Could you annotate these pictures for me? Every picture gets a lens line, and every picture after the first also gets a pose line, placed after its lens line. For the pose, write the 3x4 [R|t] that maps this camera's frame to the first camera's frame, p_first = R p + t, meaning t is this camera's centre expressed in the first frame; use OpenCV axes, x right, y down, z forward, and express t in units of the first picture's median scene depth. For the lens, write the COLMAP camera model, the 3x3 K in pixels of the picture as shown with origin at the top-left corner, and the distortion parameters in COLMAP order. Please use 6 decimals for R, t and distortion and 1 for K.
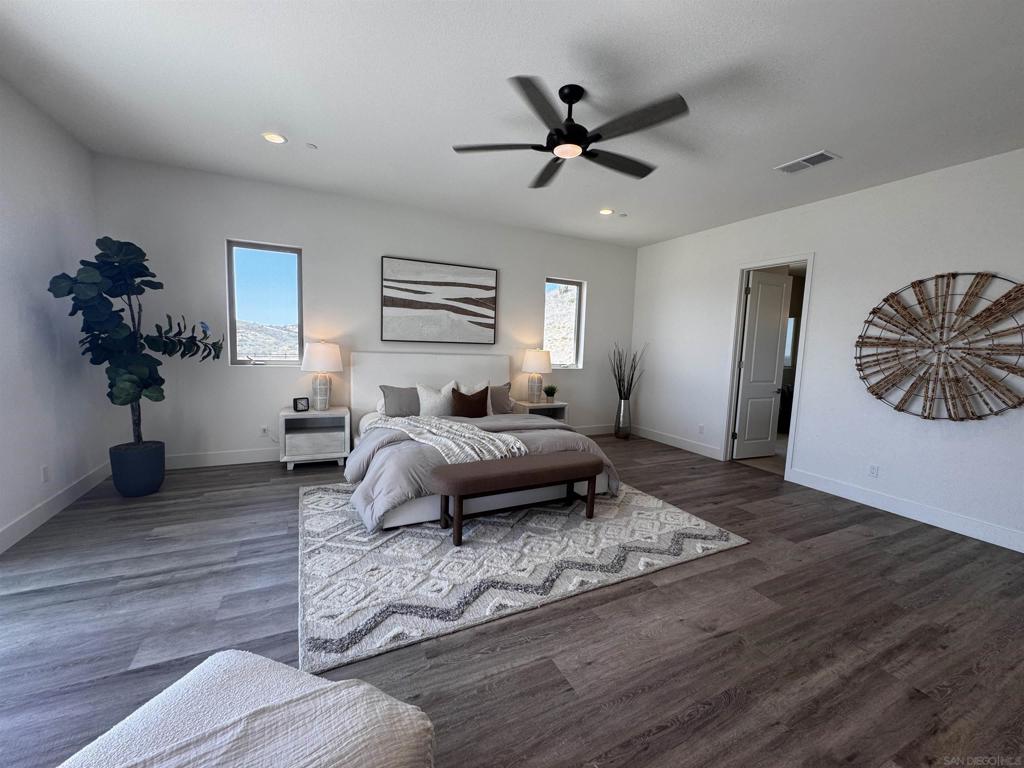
lens RADIAL K [[411.7, 0, 509.9], [0, 411.7, 384.9], [0, 0, 1]] dist [-0.002878, -0.000009]
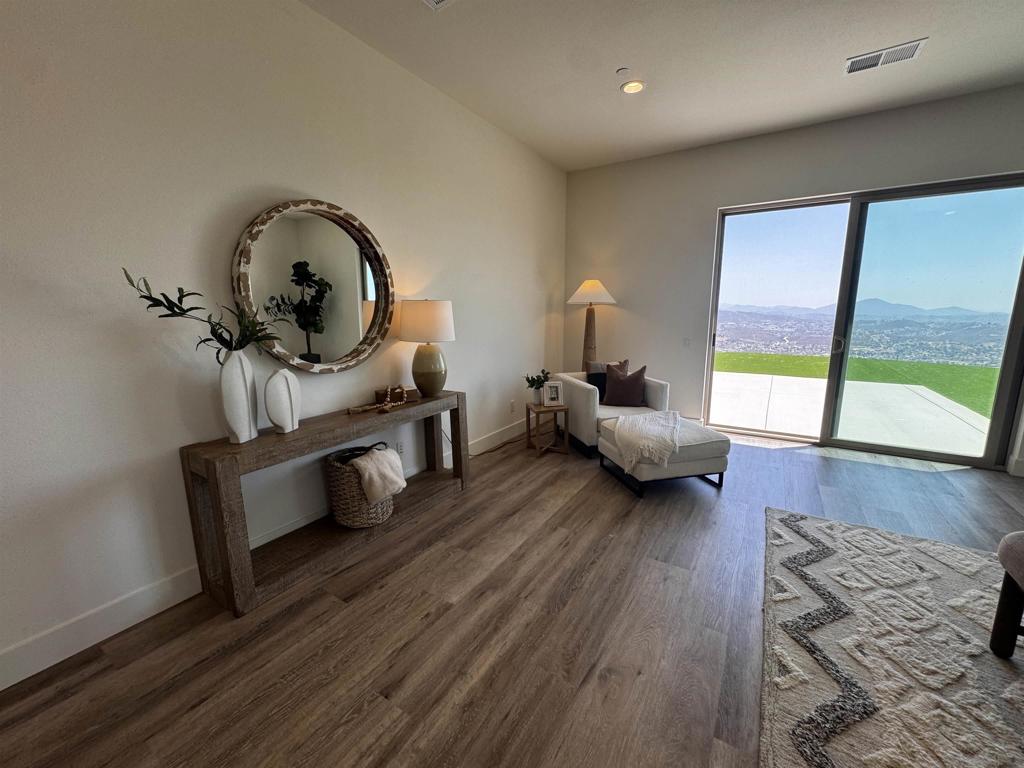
lens RADIAL K [[411.3, 0, 512.0], [0, 411.3, 384.0], [0, 0, 1]] dist [-0.003792, 0.000133]
pose [[-0.851372, 0.065626, -0.520440, 0.699820], [-0.078045, 0.965254, 0.249388, -0.060284], [0.518723, 0.252940, -0.816669, 0.989269]]
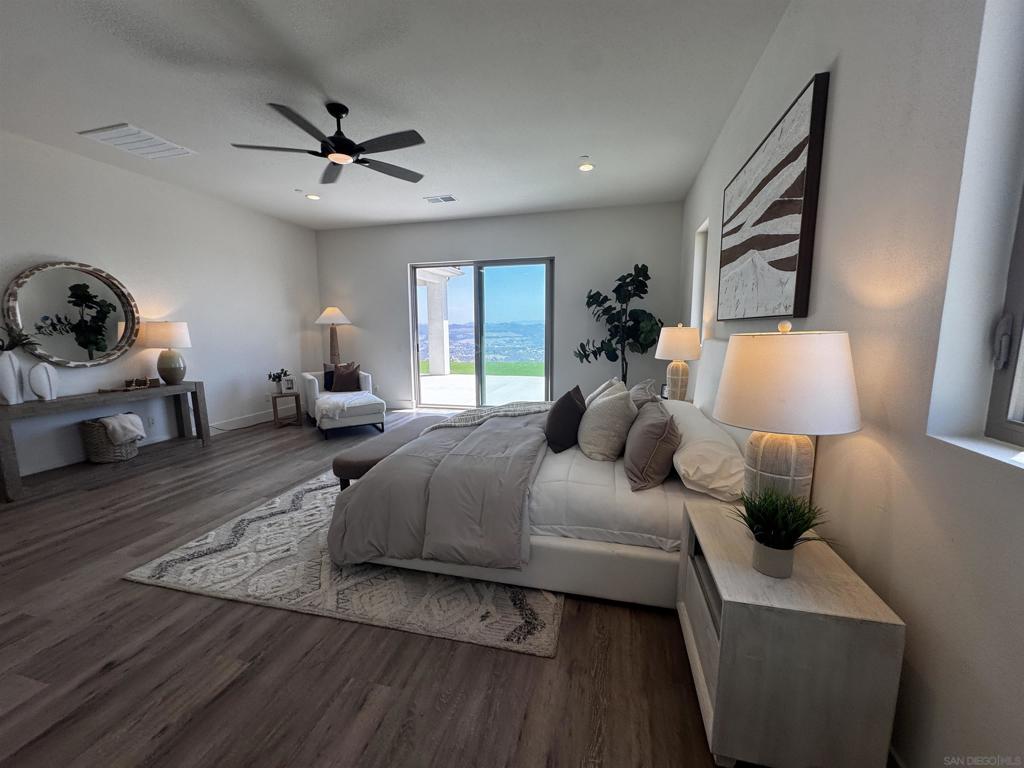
lens RADIAL K [[411.3, 0, 512.0], [0, 411.3, 384.0], [0, 0, 1]] dist [-0.003792, 0.000133]
pose [[-0.648101, 0.073138, -0.758034, 0.688725], [-0.096035, 0.979583, 0.176622, -0.158742], [0.755475, 0.187266, -0.627845, 1.999366]]
